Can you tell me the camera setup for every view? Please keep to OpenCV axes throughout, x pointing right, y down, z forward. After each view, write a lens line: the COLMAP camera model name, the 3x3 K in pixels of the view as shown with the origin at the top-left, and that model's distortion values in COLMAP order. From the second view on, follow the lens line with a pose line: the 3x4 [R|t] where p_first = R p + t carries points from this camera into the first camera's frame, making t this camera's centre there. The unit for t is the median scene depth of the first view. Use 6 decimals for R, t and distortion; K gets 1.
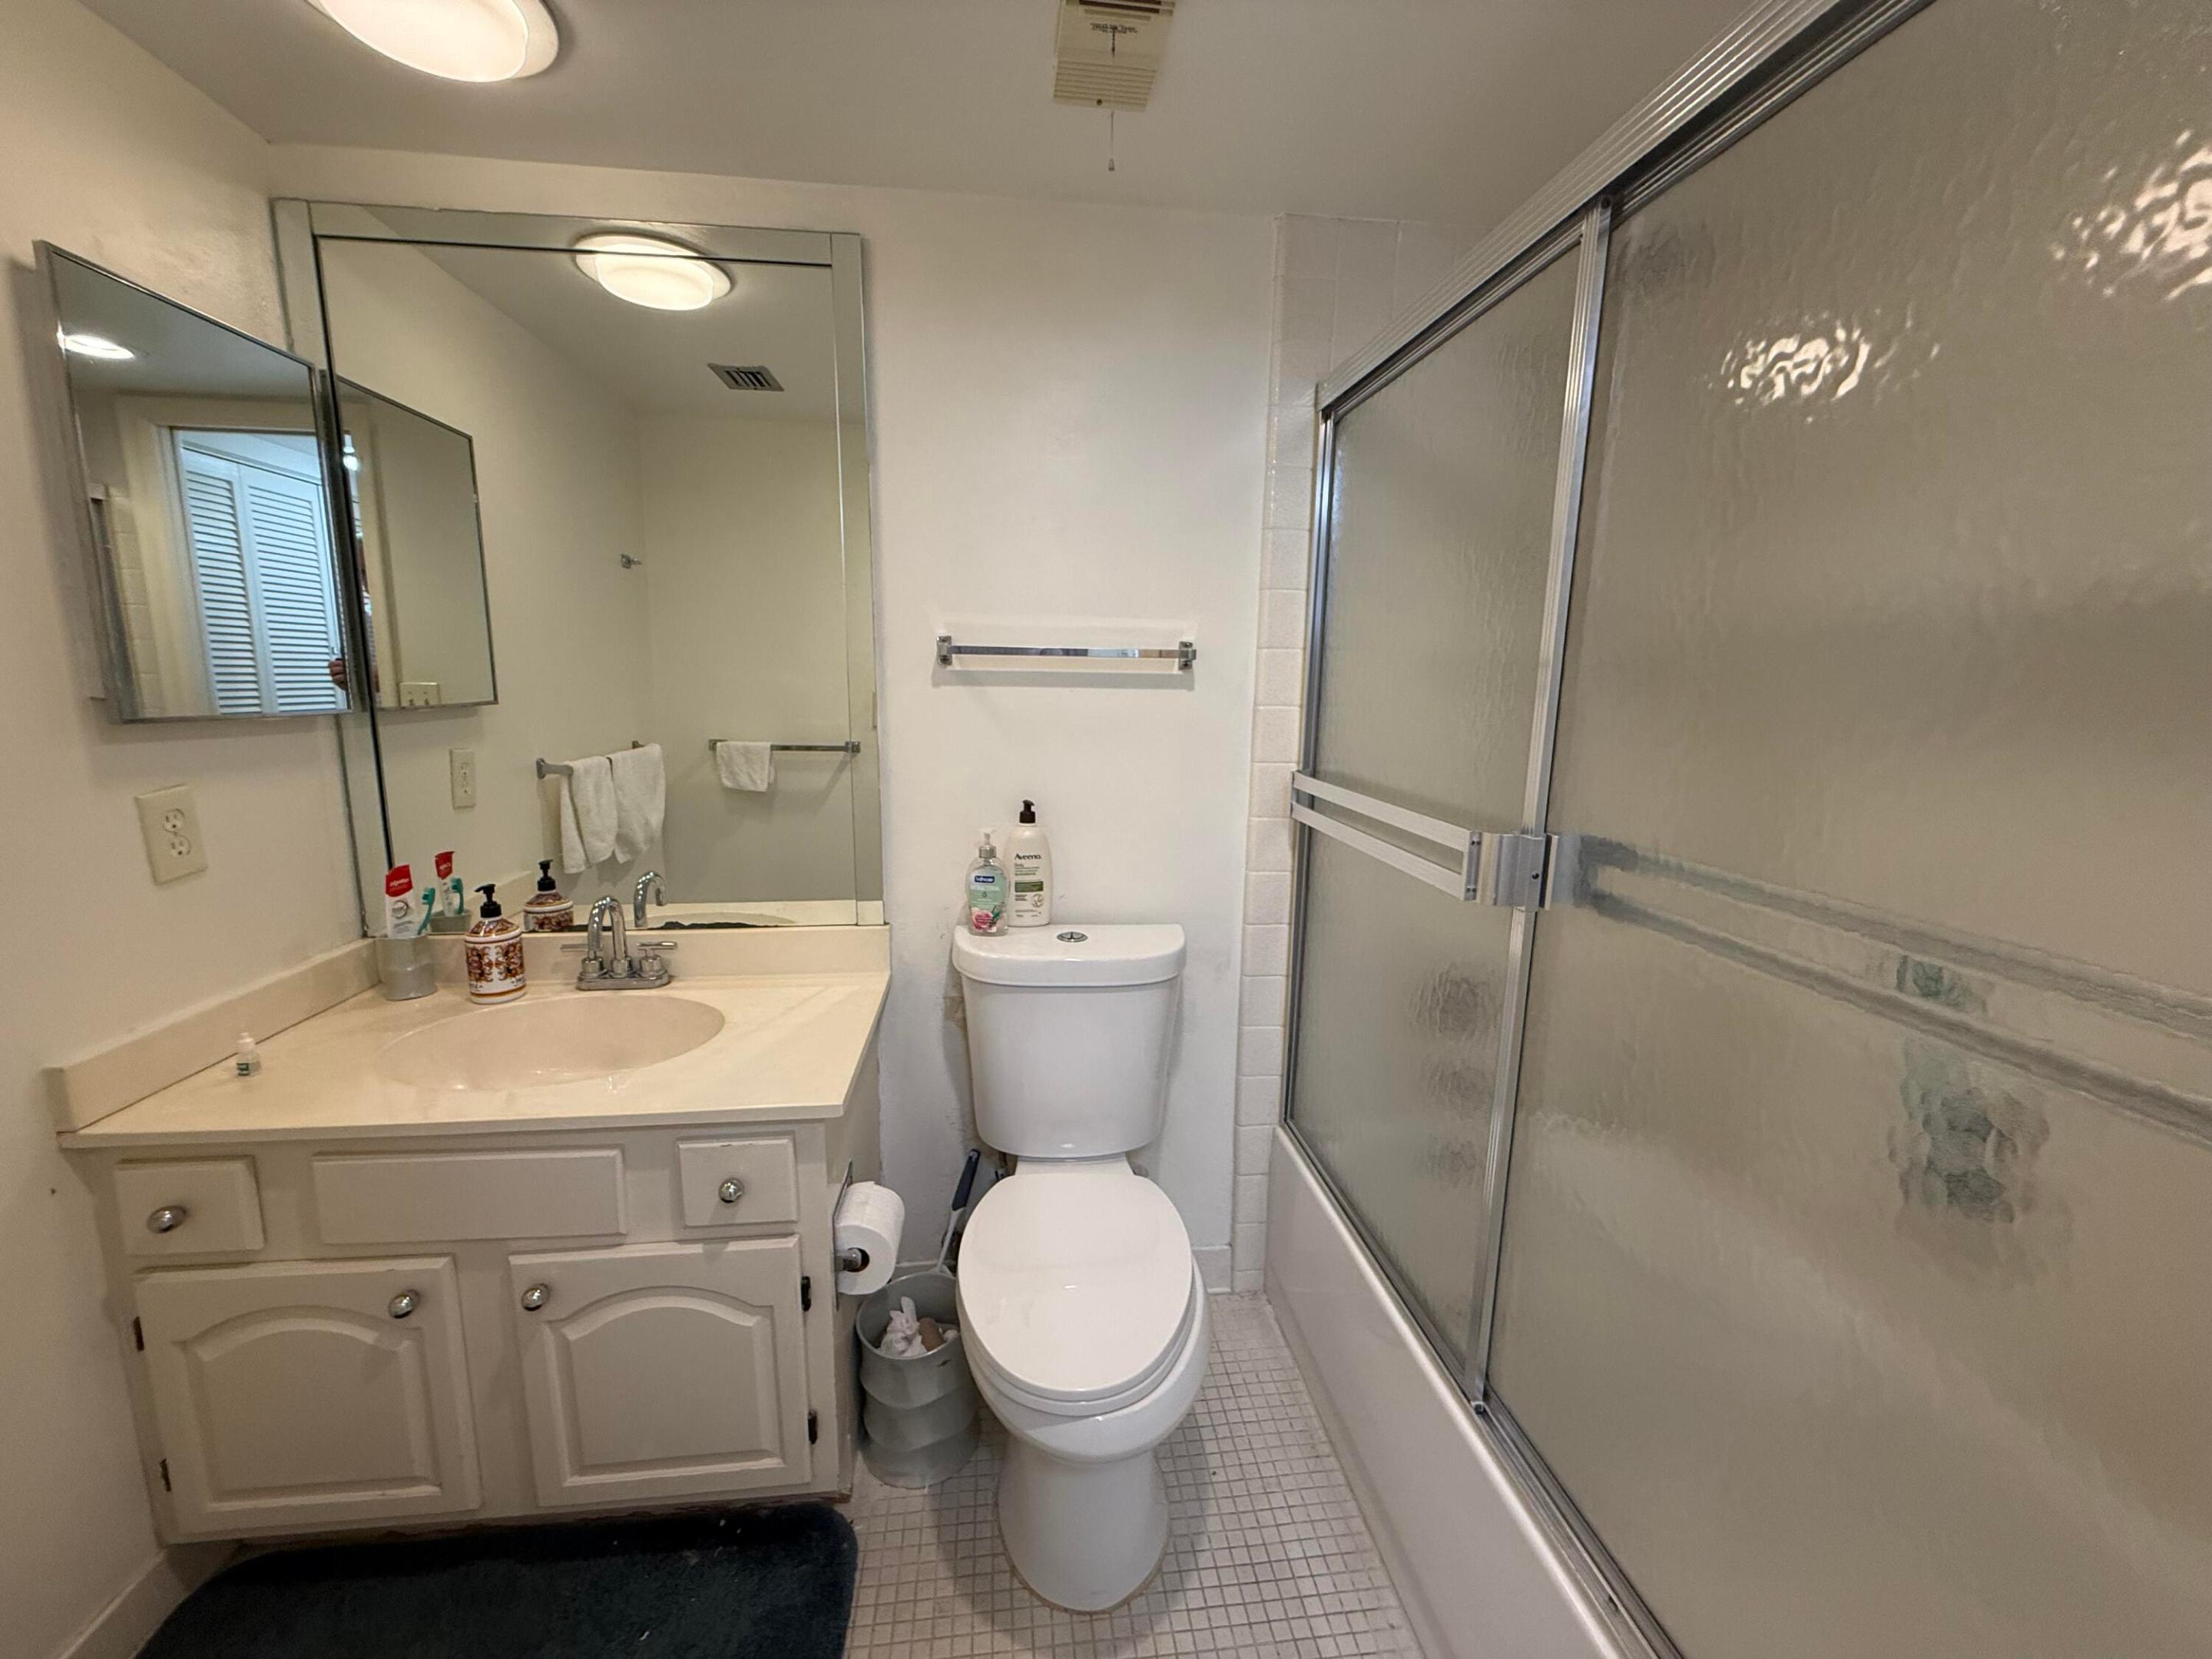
lens RADIAL K [[882.6, 0, 1097.6], [0, 882.6, 829.0], [0, 0, 1]] dist [-0.000172, -0.000245]
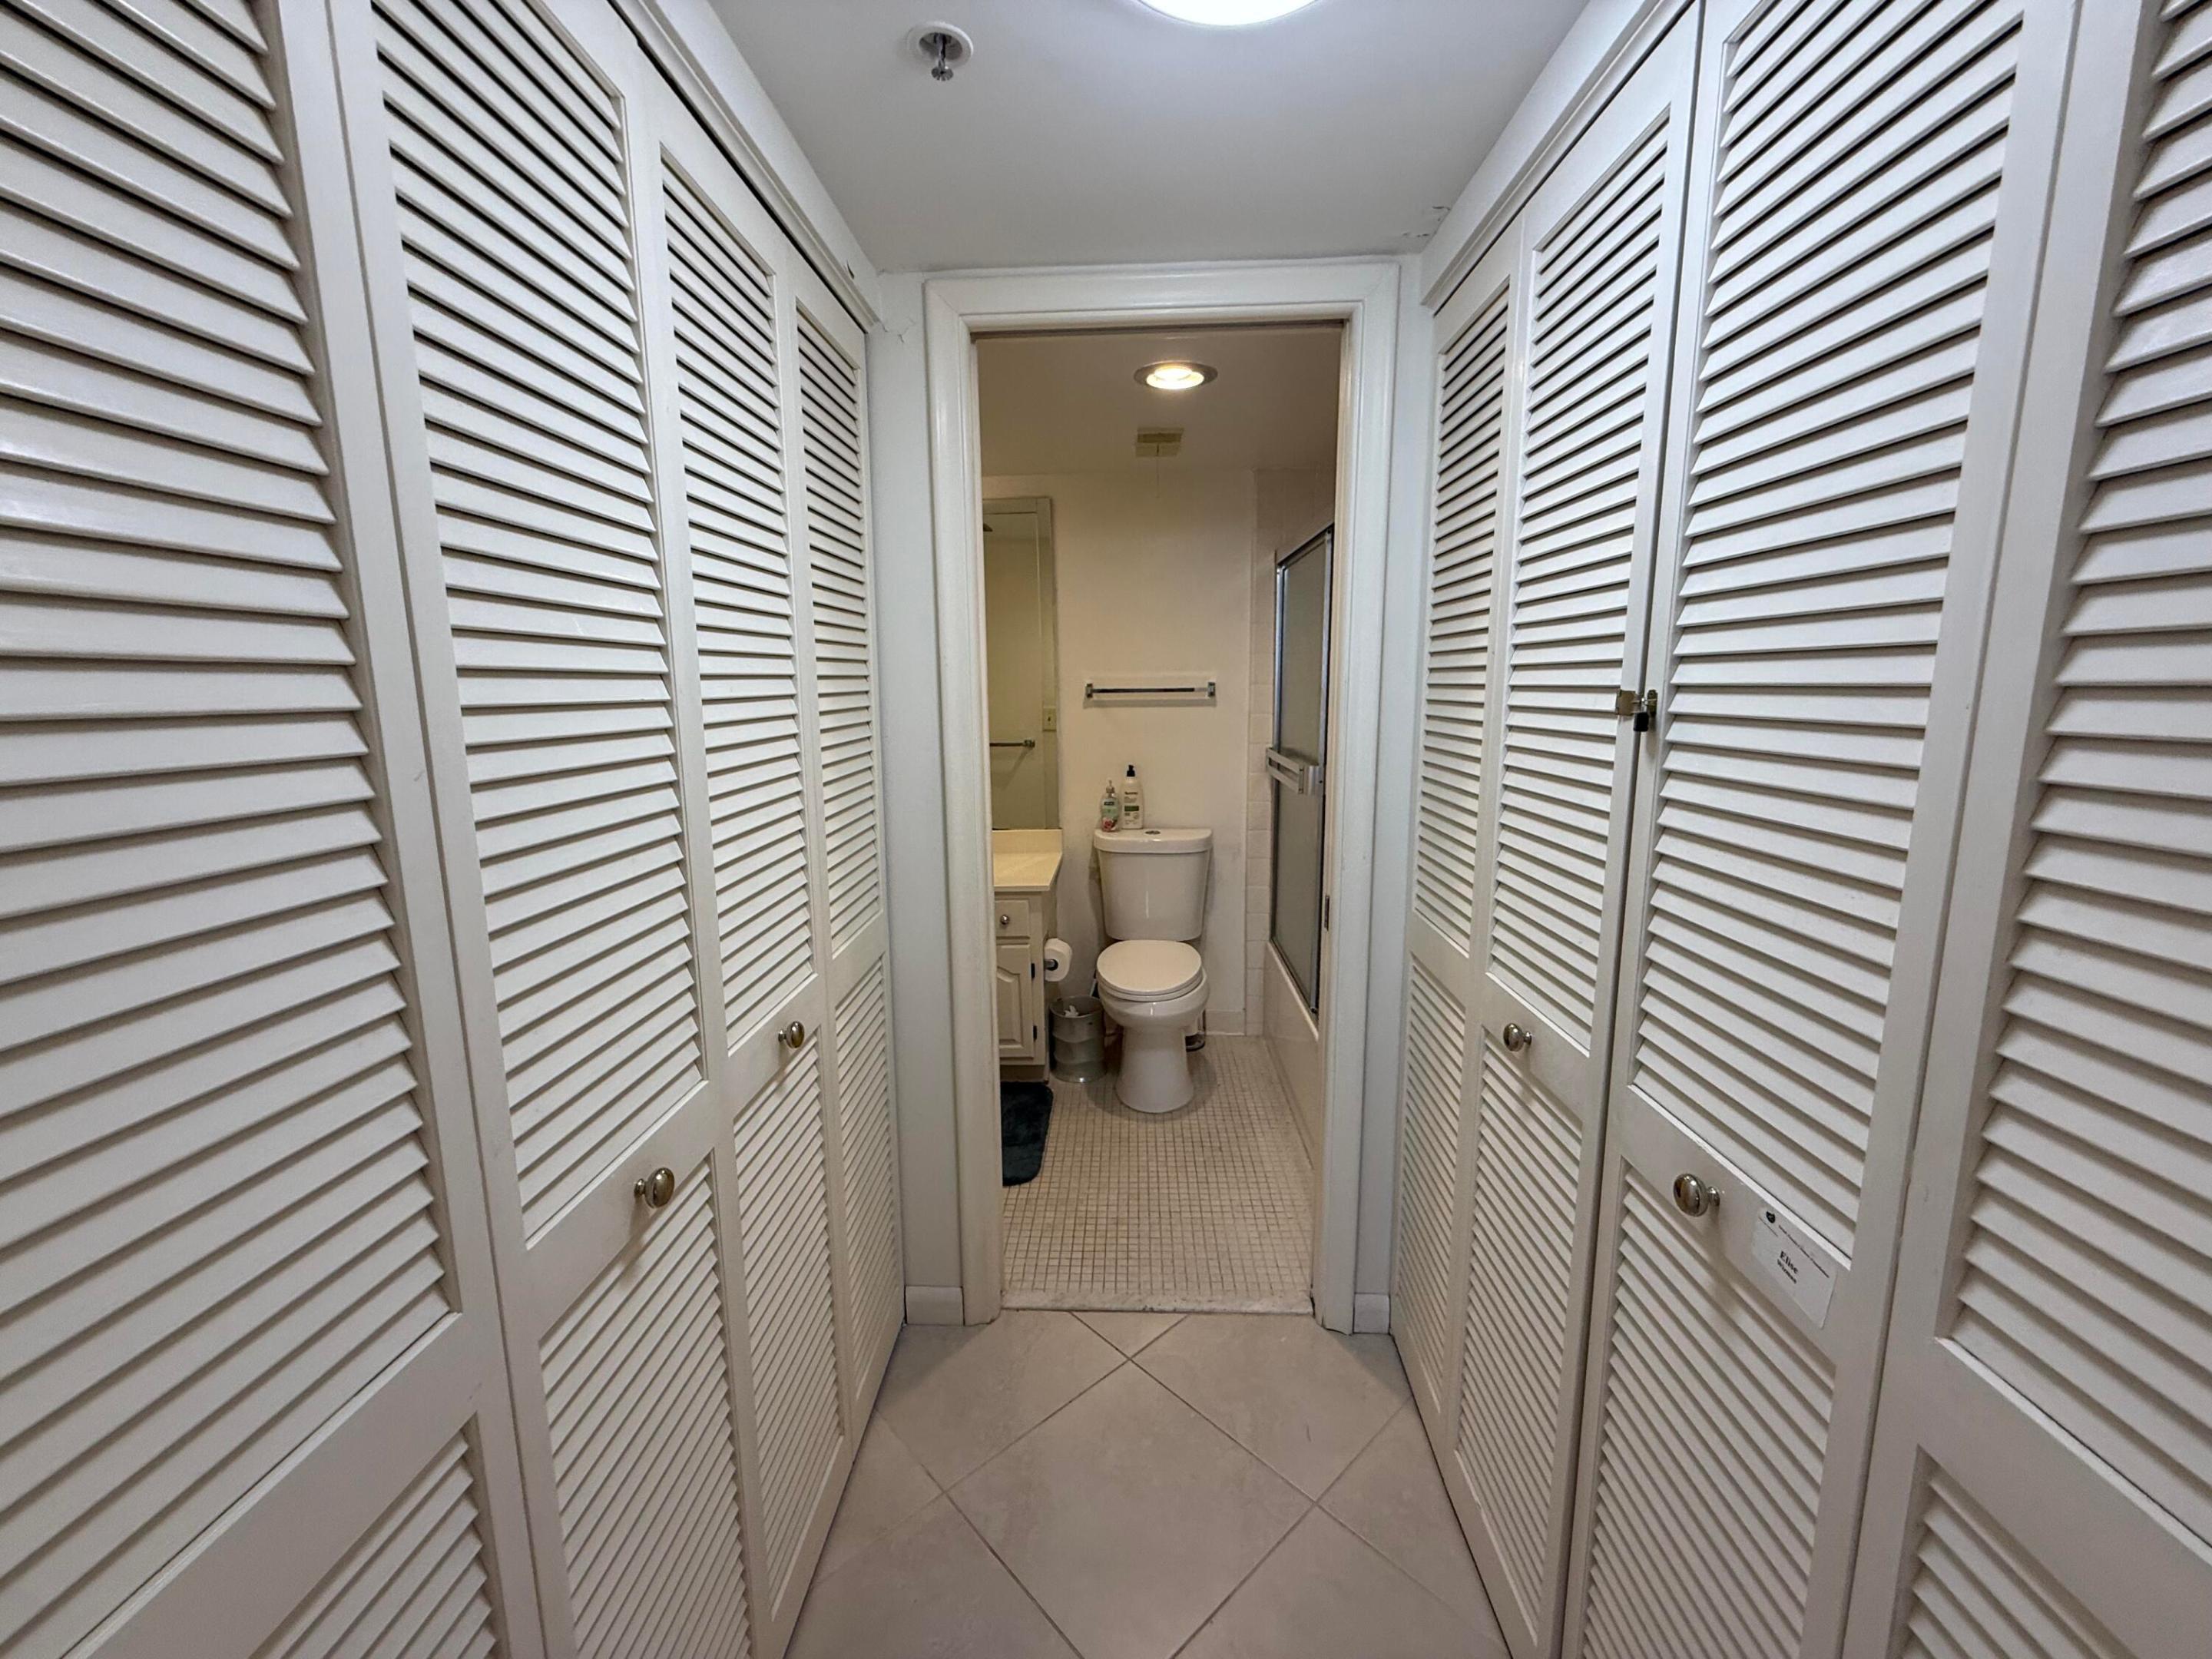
lens RADIAL K [[882.6, 0, 1097.6], [0, 882.6, 829.0], [0, 0, 1]] dist [-0.000172, -0.000245]
pose [[0.988076, -0.003948, -0.153914, 0.154190], [0.003439, 0.999988, -0.003575, 0.119996], [0.153926, 0.003003, 0.988078, -0.986184]]
